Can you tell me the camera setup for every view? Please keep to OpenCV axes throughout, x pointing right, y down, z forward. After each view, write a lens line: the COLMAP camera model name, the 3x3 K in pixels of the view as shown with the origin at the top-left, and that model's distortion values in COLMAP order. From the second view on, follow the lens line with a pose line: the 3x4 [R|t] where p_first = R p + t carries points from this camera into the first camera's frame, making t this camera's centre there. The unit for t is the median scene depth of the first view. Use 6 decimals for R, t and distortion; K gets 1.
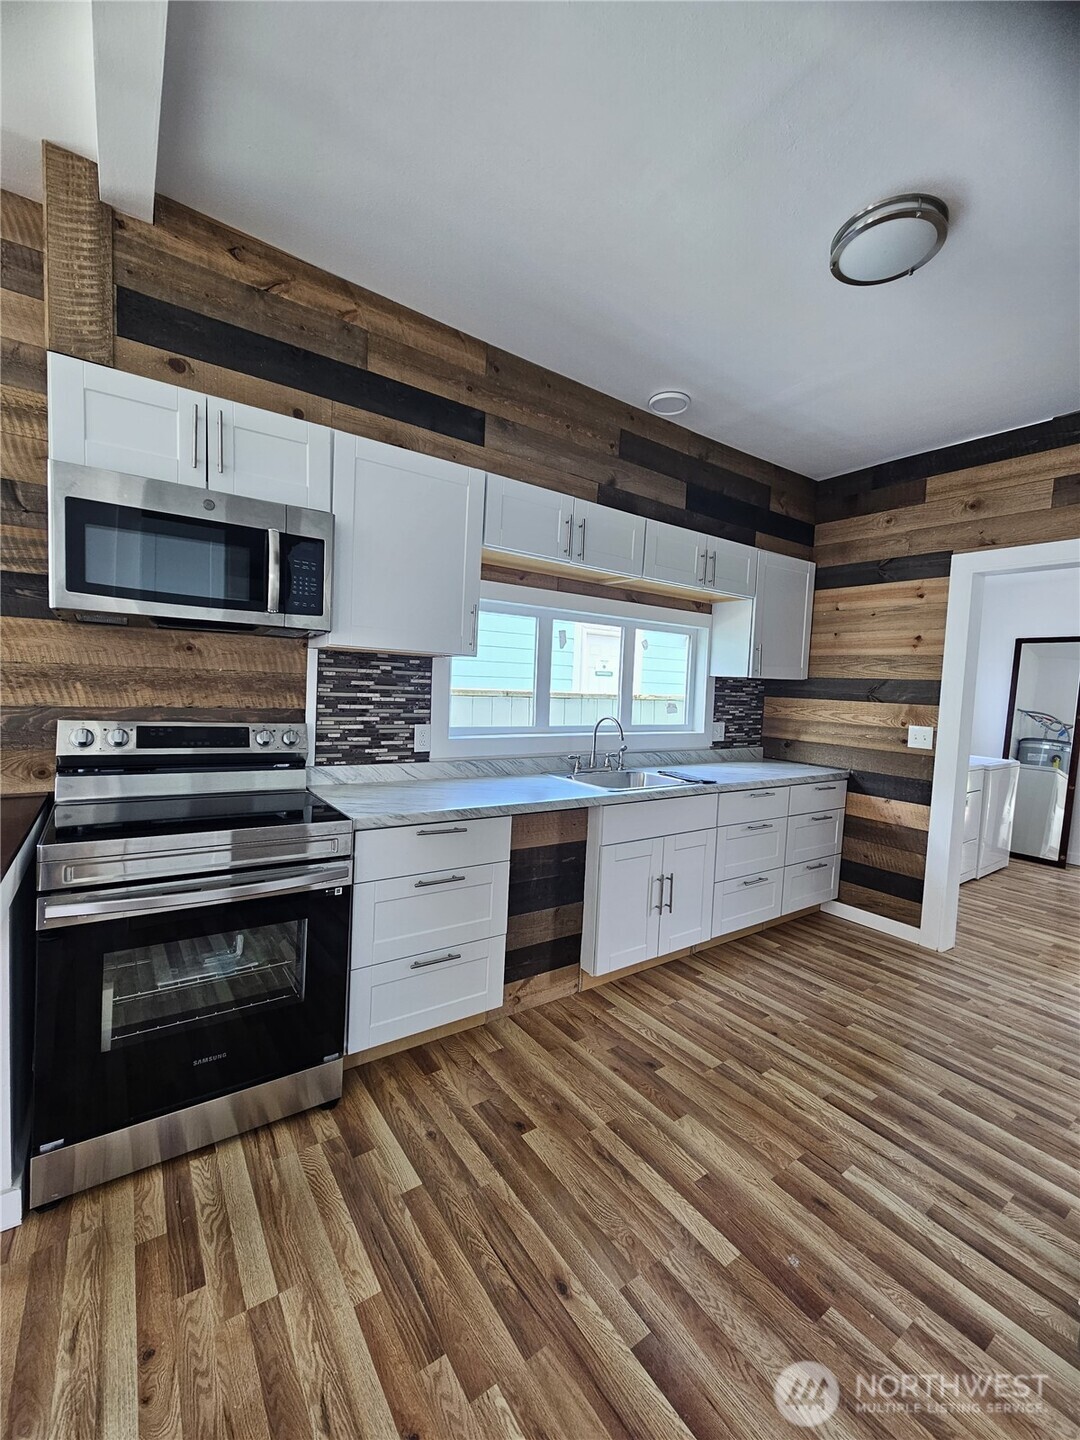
lens RADIAL K [[589.7, 0, 544.2], [0, 589.7, 717.3], [0, 0, 1]] dist [0.001360, -0.000756]
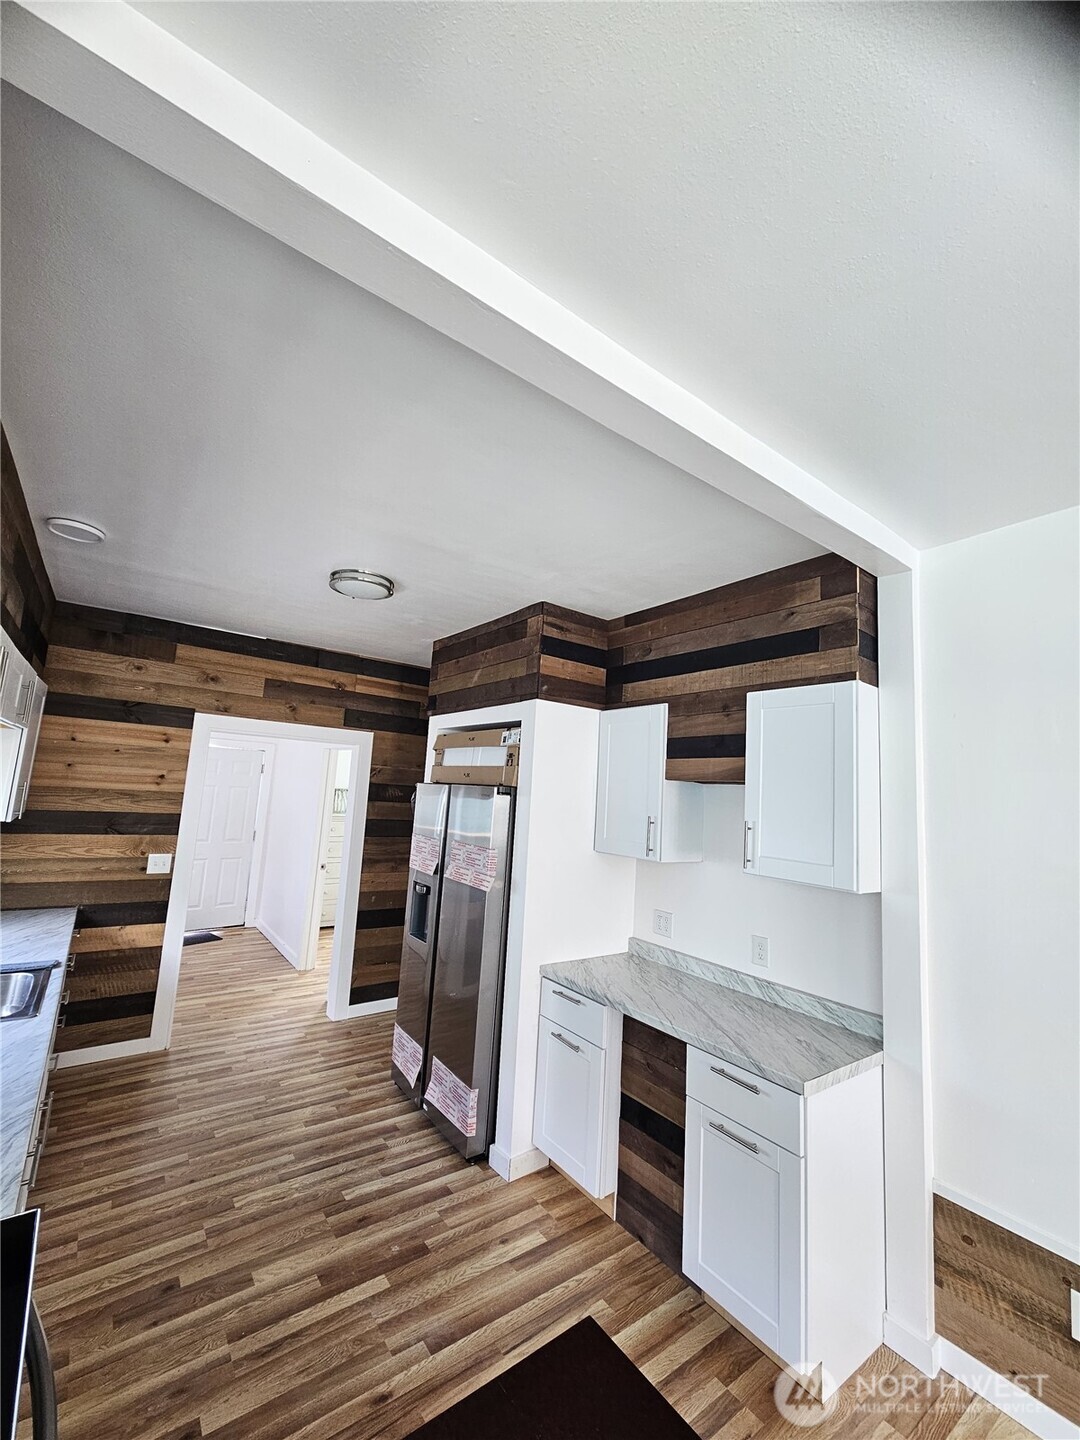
lens RADIAL K [[589.7, 0, 544.2], [0, 589.7, 717.3], [0, 0, 1]] dist [0.001360, -0.000756]
pose [[-0.019975, 0.081334, 0.996487, -0.821837], [0.000417, 0.996686, -0.081342, -0.235340], [-0.999800, -0.001209, -0.019943, 0.411370]]
